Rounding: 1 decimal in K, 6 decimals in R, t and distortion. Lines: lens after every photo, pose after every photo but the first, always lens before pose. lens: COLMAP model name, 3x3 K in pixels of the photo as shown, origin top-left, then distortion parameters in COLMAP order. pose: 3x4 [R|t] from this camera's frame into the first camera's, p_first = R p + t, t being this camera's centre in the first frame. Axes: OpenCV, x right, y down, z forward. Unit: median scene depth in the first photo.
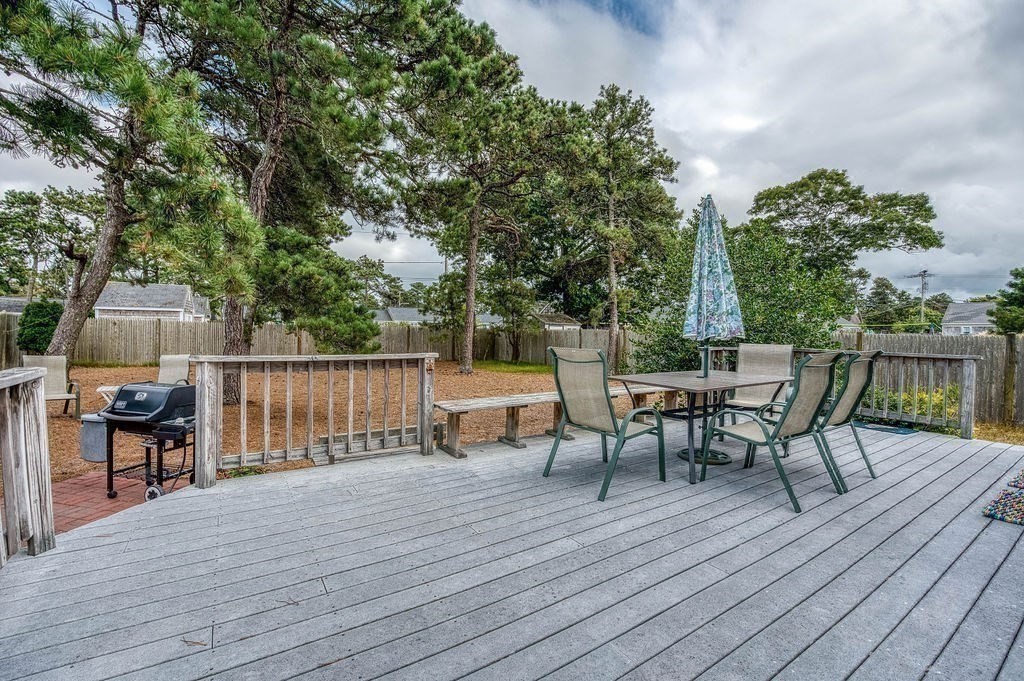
lens RADIAL K [[434.6, 0, 513.5], [0, 434.6, 328.0], [0, 0, 1]] dist [-0.000061, -0.000022]
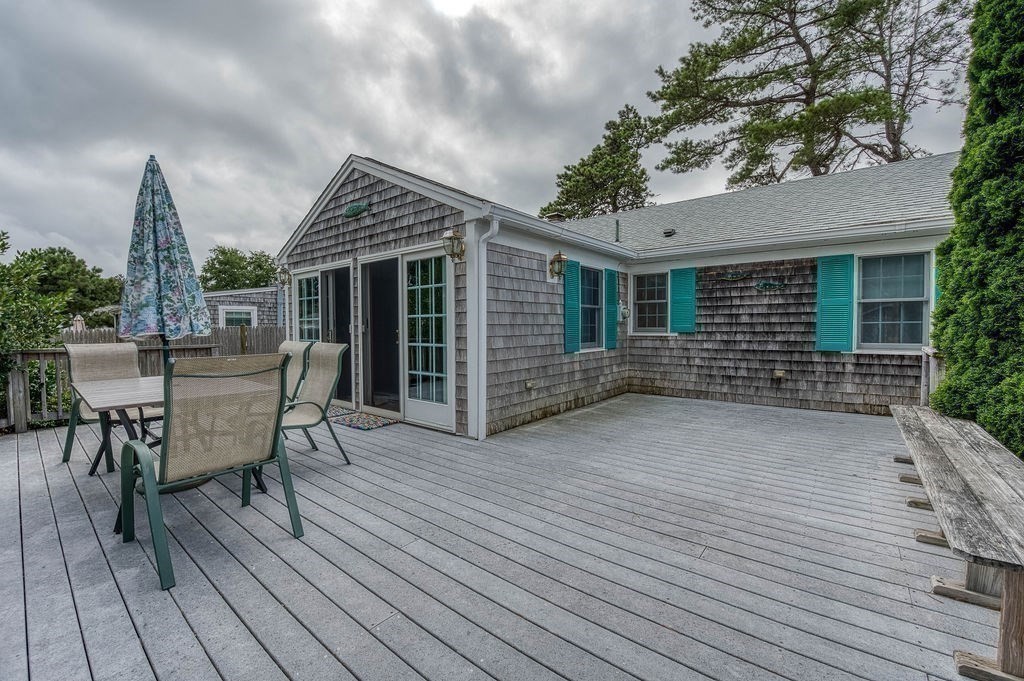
lens RADIAL K [[419.1, 0, 512.0], [0, 419.1, 340.5], [0, 0, 1]] dist [-0.018421, -0.000073]
pose [[-0.291134, -0.038735, 0.955898, -0.741932], [-0.001417, 0.999196, 0.040058, -0.000476], [-0.956681, 0.010308, -0.290955, 0.975266]]
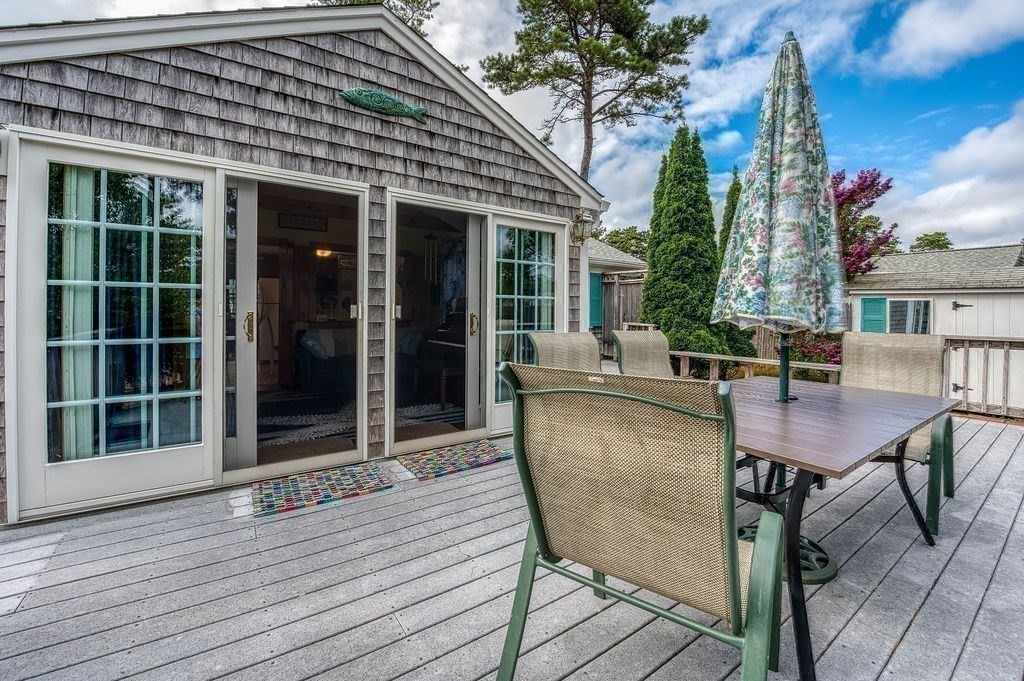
lens RADIAL K [[413.3, 0, 510.4], [0, 413.3, 315.2], [0, 0, 1]] dist [-0.028170, 0.000067]
pose [[-0.999839, -0.017685, -0.002879, 1.175893], [-0.017698, 0.999833, 0.004634, 0.024516], [0.002796, 0.004684, -0.999985, 2.306239]]
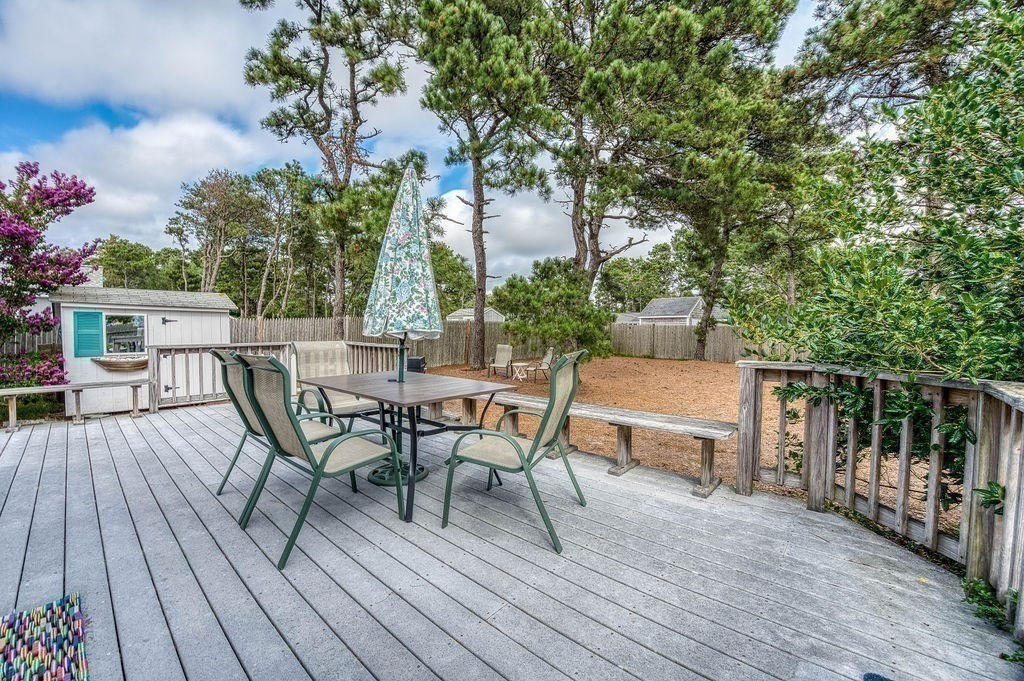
lens RADIAL K [[402.1, 0, 512.0], [0, 402.1, 340.5], [0, 0, 1]] dist [-0.010043, -0.000099]
pose [[0.245936, 0.017895, -0.969121, 1.945525], [0.004946, 0.999793, 0.019717, 0.030754], [0.969273, -0.009642, 0.245797, 1.598130]]
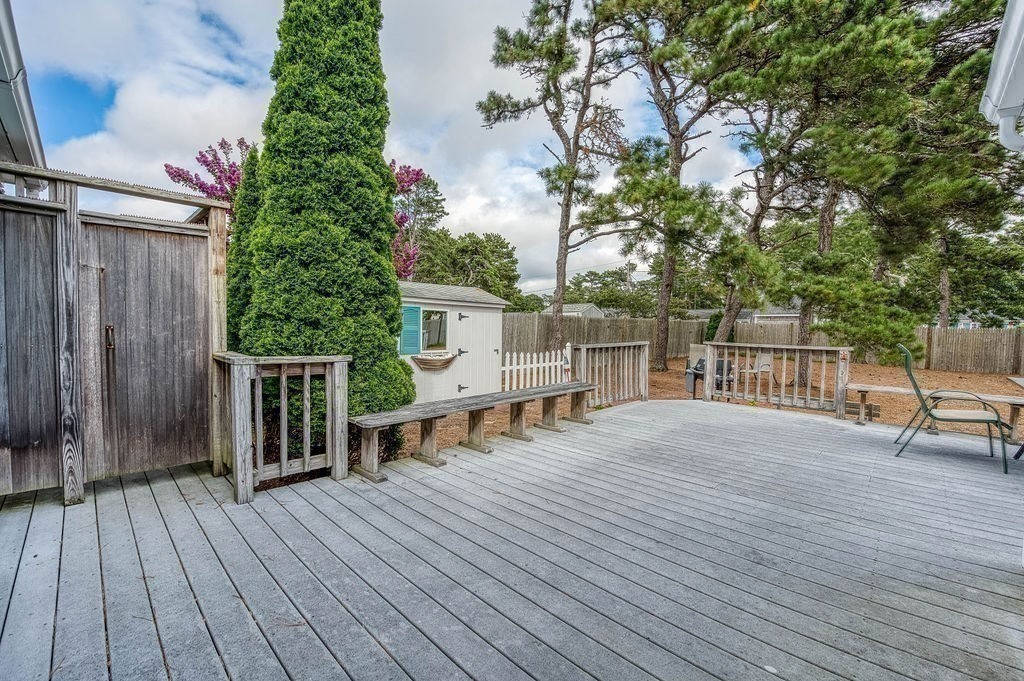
lens RADIAL K [[419.1, 0, 512.0], [0, 419.1, 340.5], [0, 0, 1]] dist [-0.018421, -0.000073]
pose [[0.207718, 0.029104, -0.977756, 1.374566], [-0.007615, 0.999575, 0.028136, 0.011498], [0.978159, 0.001601, 0.207852, -0.493206]]
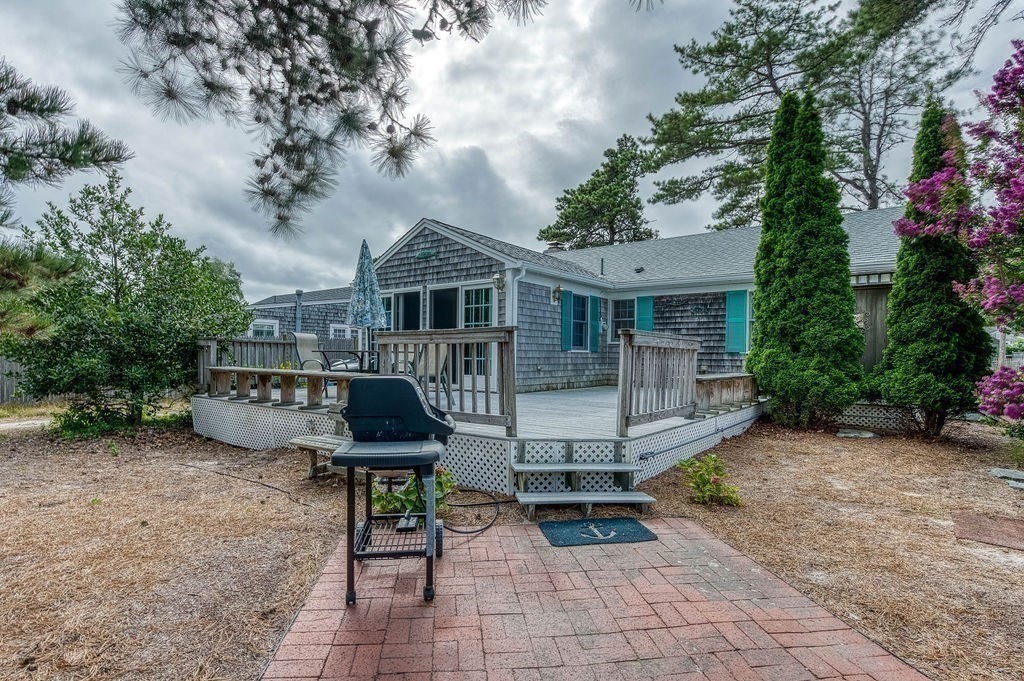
lens RADIAL K [[511.6, 0, 509.9], [0, 511.6, 359.9], [0, 0, 1]] dist [0.000011, 0.000143]
pose [[-0.313610, -0.020114, 0.949339, -2.451283], [-0.018917, 0.999710, 0.014932, 0.167896], [-0.949363, -0.013276, -0.313900, 1.733260]]
